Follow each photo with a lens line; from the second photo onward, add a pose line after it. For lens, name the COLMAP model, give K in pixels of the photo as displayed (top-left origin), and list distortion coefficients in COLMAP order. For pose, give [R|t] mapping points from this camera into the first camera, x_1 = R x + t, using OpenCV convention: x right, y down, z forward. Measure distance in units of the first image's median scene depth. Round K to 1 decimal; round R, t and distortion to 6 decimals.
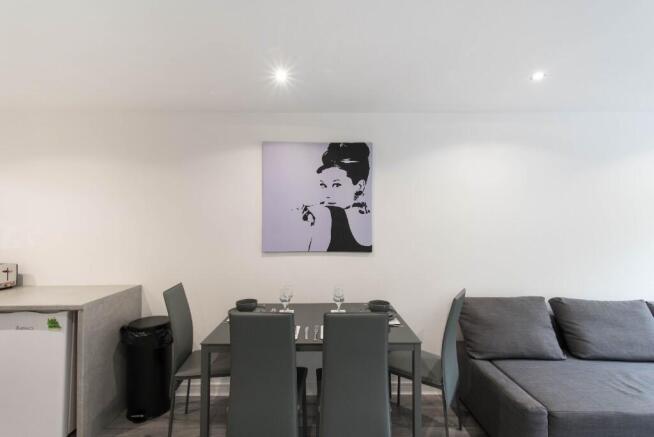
lens RADIAL K [[296.7, 0, 327.5], [0, 296.7, 223.0], [0, 0, 1]] dist [0.002423, 0.000388]
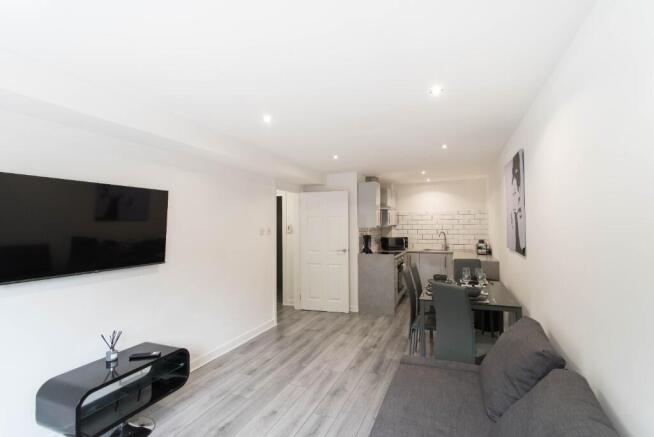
lens RADIAL K [[309.0, 0, 327.0], [0, 309.0, 218.5], [0, 0, 1]] dist [0.000279, -0.000022]
pose [[-0.383596, -0.012306, -0.923419, 1.410469], [0.026880, 0.999339, -0.024483, -0.020336], [0.923110, -0.034213, -0.383011, 0.785457]]
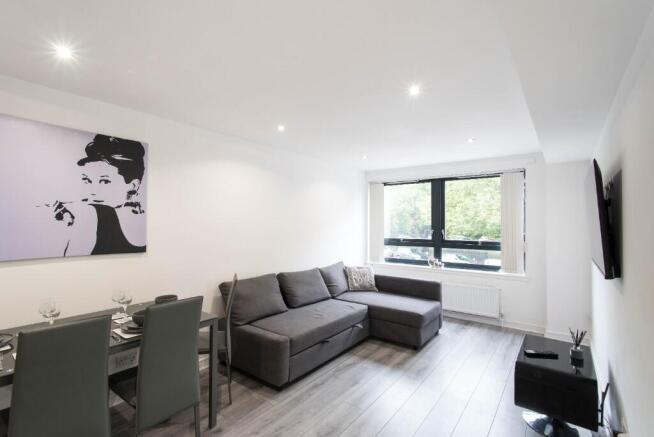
lens RADIAL K [[299.7, 0, 329.2], [0, 299.7, 220.8], [0, 0, 1]] dist [0.000131, -0.000150]
pose [[0.611942, 0.007467, 0.790868, -0.277101], [-0.023748, 0.999678, 0.008937, -0.031628], [-0.790546, -0.024250, 0.611922, -0.116187]]
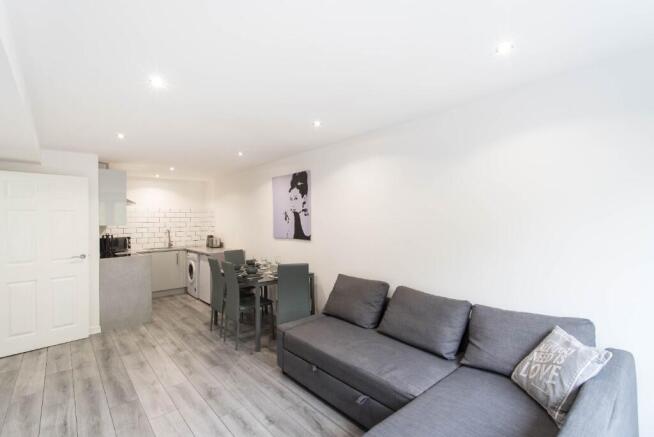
lens RADIAL K [[299.7, 0, 329.2], [0, 299.7, 220.8], [0, 0, 1]] dist [0.000131, -0.000150]
pose [[0.662387, -0.004044, -0.749151, 1.412472], [0.024558, 0.999565, 0.016317, -0.027578], [0.748759, -0.029205, 0.662199, 0.025650]]
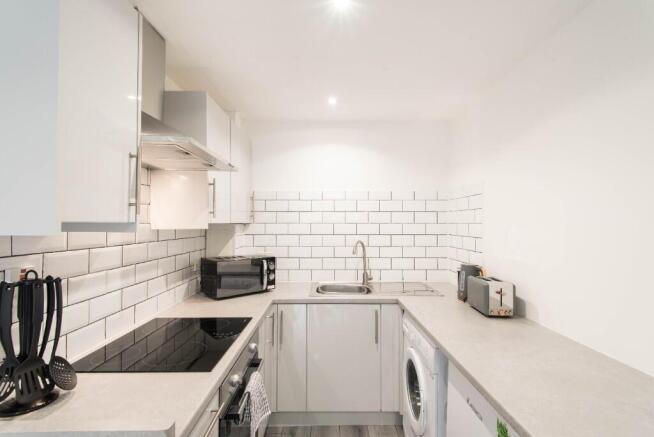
lens RADIAL K [[309.0, 0, 327.0], [0, 309.0, 218.5], [0, 0, 1]] dist [0.000279, -0.000022]
pose [[0.012442, -0.016437, -0.999787, -0.334747], [0.017774, 0.999711, -0.016215, -0.007103], [0.999765, -0.017569, 0.012730, 0.554179]]
